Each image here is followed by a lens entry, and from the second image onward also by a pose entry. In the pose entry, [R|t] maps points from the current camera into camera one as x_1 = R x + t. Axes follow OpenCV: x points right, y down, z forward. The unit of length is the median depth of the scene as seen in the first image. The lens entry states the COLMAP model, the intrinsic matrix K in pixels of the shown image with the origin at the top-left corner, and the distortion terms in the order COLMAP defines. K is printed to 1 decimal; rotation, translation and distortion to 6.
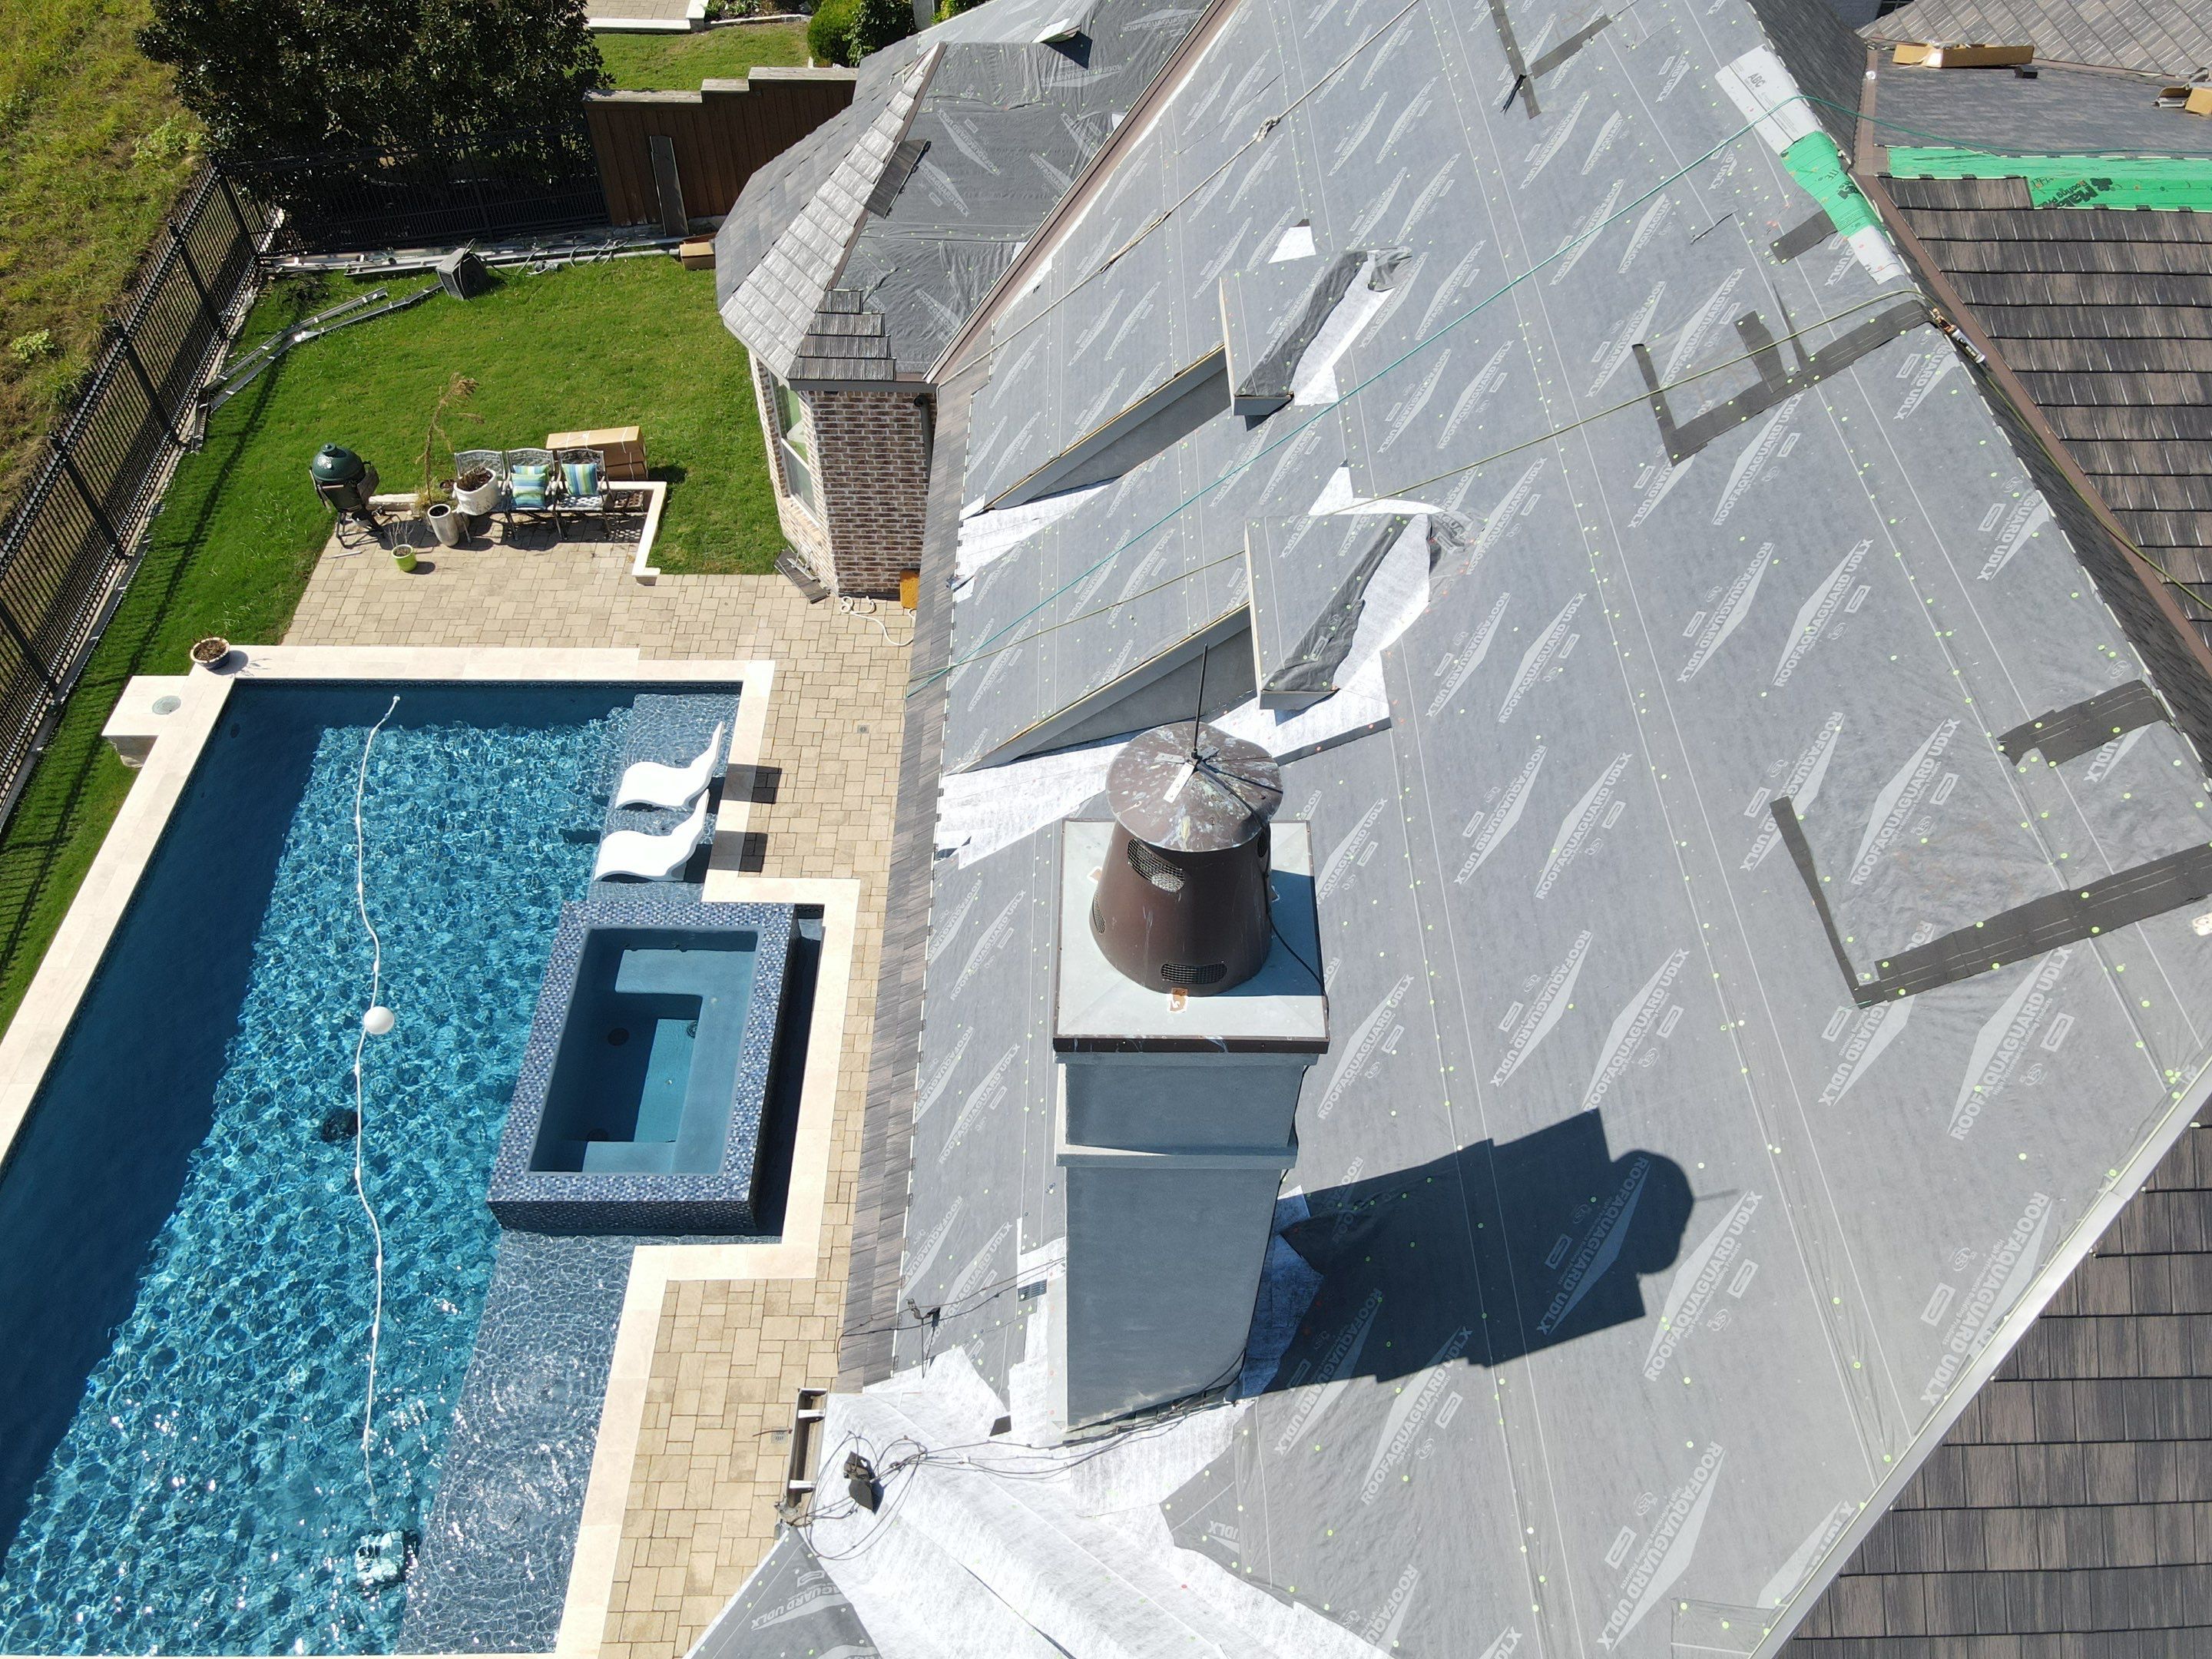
lens RADIAL K [[1633.8, 0, 1106.3], [0, 1633.8, 839.2], [0, 0, 1]] dist [0.019473, -0.008126]
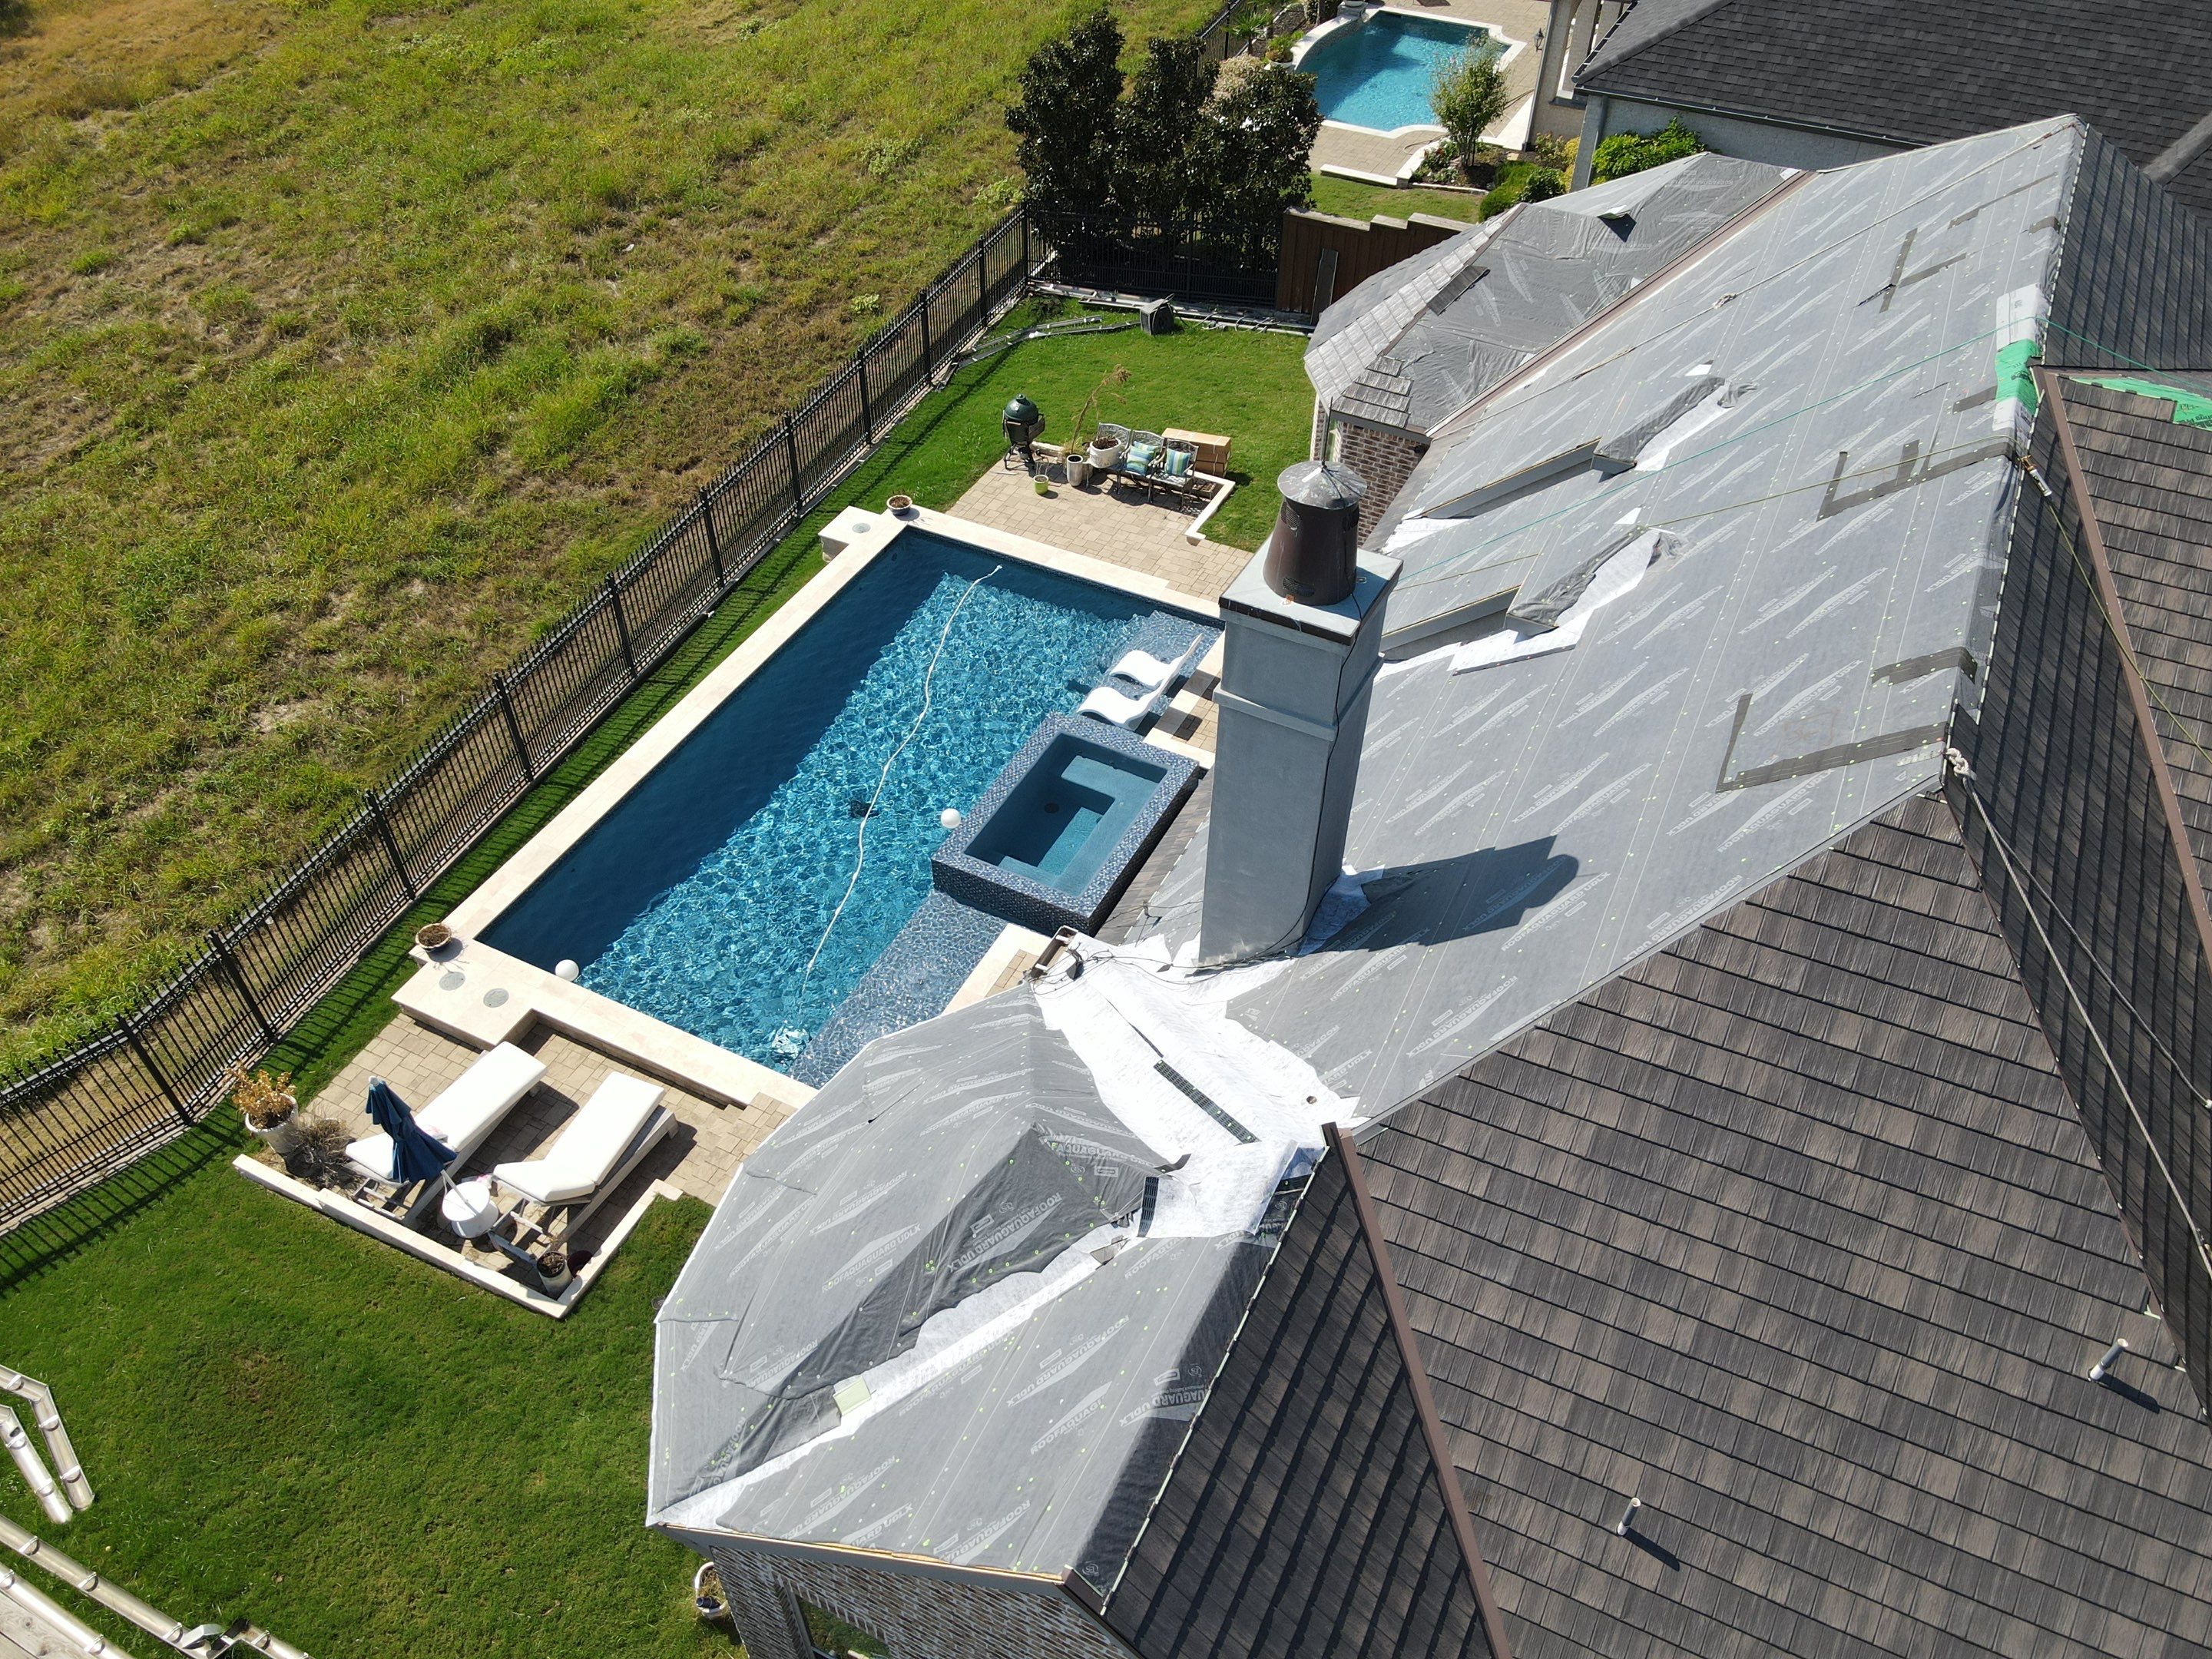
lens RADIAL K [[1630.3, 0, 1108.9], [0, 1630.3, 841.1], [0, 0, 1]] dist [-0.001500, 0.033762]
pose [[0.892636, 0.313272, -0.324132, 0.166761], [-0.344130, 0.938021, -0.041115, 0.150727], [0.291163, 0.148244, 0.945118, -0.243291]]
